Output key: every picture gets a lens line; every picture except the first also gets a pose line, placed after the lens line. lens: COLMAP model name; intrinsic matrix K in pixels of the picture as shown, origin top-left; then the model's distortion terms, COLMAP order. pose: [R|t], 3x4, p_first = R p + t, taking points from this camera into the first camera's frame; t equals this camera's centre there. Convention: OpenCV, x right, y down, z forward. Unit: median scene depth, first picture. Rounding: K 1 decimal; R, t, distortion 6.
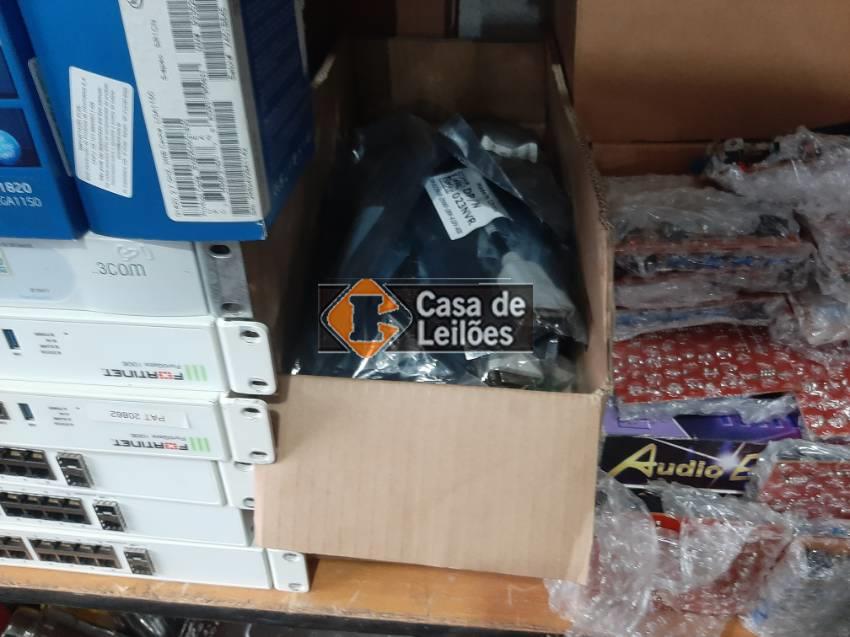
lens RADIAL K [[632.8, 0, 425.0], [0, 632.8, 318.5], [0, 0, 1]] dist [0.048552, -0.109097]
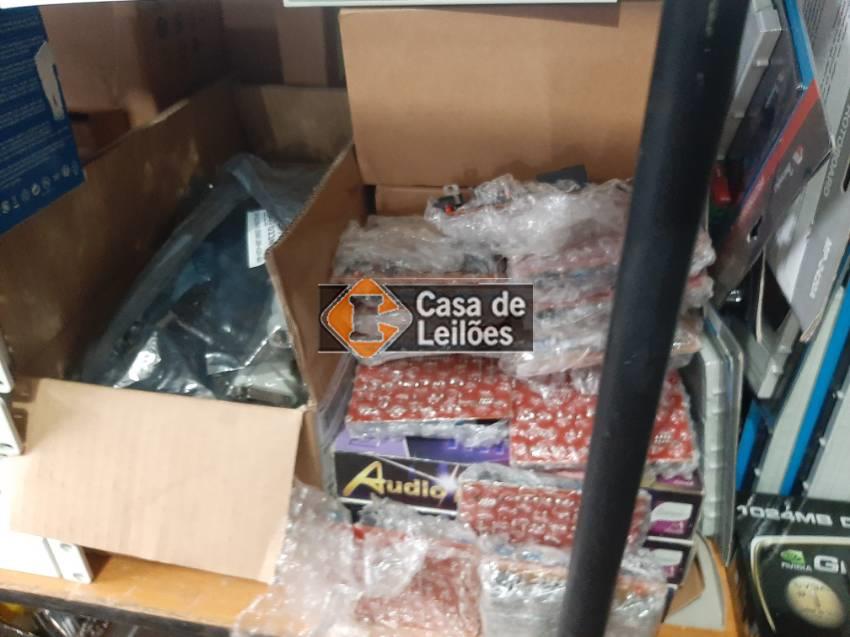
lens RADIAL K [[632.8, 0, 425.0], [0, 632.8, 318.5], [0, 0, 1]] dist [0.048552, -0.109097]
pose [[0.996879, 0.047159, -0.063314, 0.490117], [-0.050848, 0.997022, -0.057976, 0.013557], [0.060391, 0.061014, 0.996308, -0.079696]]
